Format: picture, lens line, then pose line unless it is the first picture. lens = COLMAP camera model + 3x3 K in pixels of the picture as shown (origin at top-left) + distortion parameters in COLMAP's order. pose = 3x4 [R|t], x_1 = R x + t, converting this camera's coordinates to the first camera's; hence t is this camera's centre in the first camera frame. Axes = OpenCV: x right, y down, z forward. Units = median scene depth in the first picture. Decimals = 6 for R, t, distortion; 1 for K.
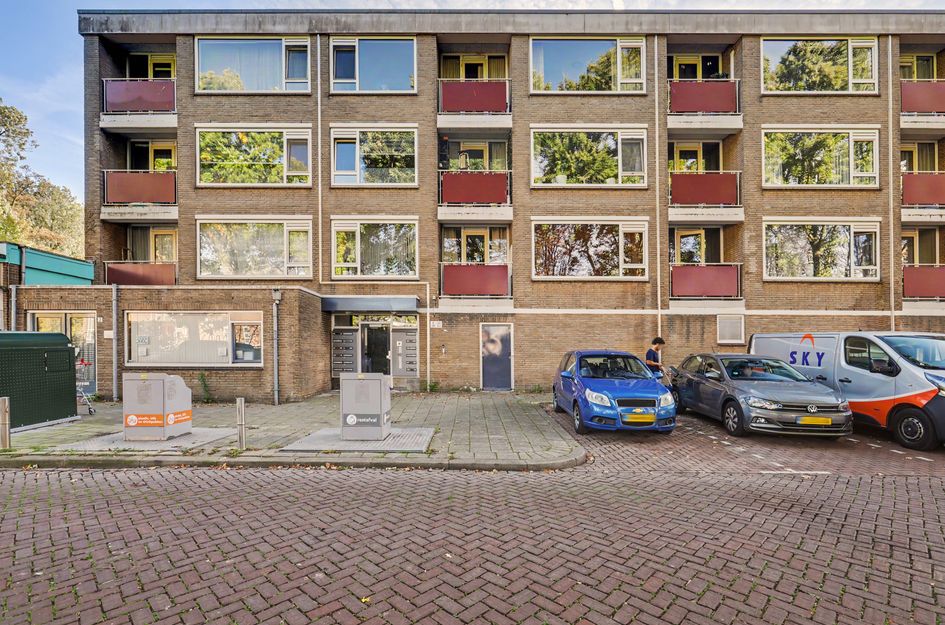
lens RADIAL K [[445.8, 0, 468.5], [0, 445.8, 355.9], [0, 0, 1]] dist [-0.003356, 0.001827]
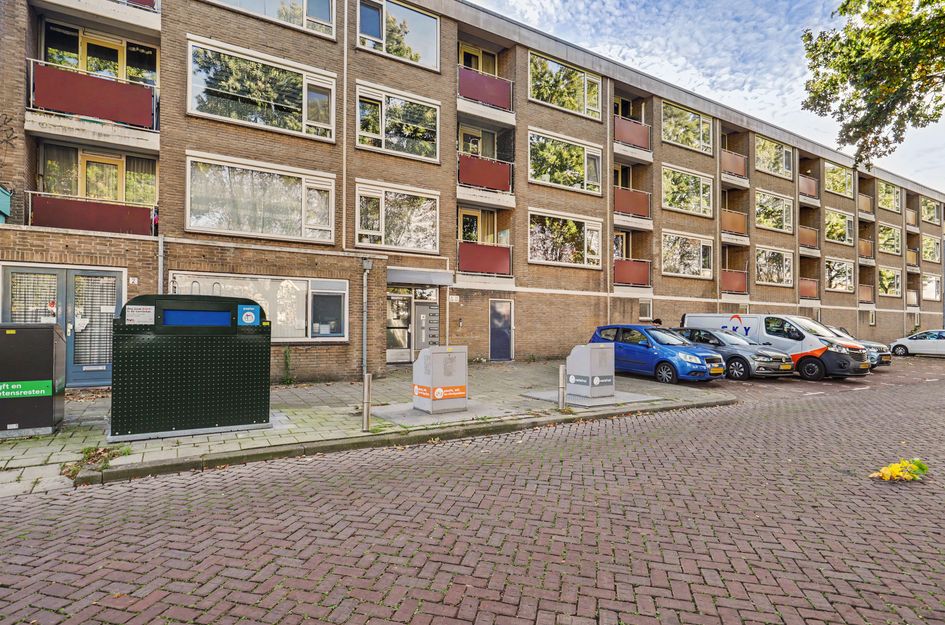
lens RADIAL K [[492.7, 0, 471.6], [0, 492.7, 324.6], [0, 0, 1]] dist [-0.001297, 0.000283]
pose [[0.855030, 0.004552, 0.518559, -0.633931], [-0.000021, 0.999962, -0.008742, -0.000634], [-0.518579, 0.007464, 0.854997, 0.000110]]
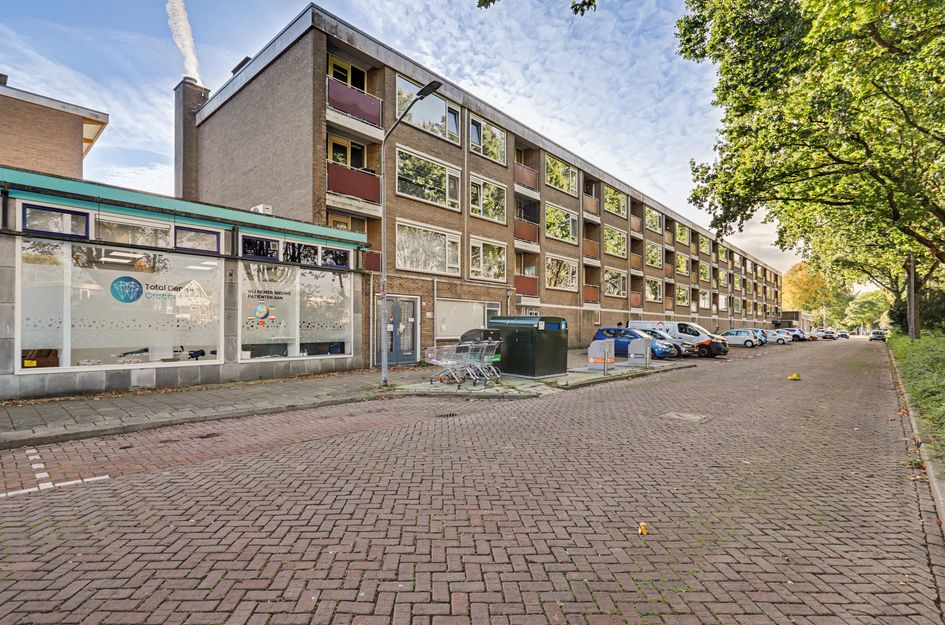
lens RADIAL K [[464.5, 0, 473.7], [0, 464.5, 323.5], [0, 0, 1]] dist [0.001819, 0.000025]
pose [[0.656365, 0.007121, 0.754409, -1.438579], [0.006371, 0.999867, -0.014981, -0.003483], [-0.754416, 0.014640, 0.656233, 0.004868]]
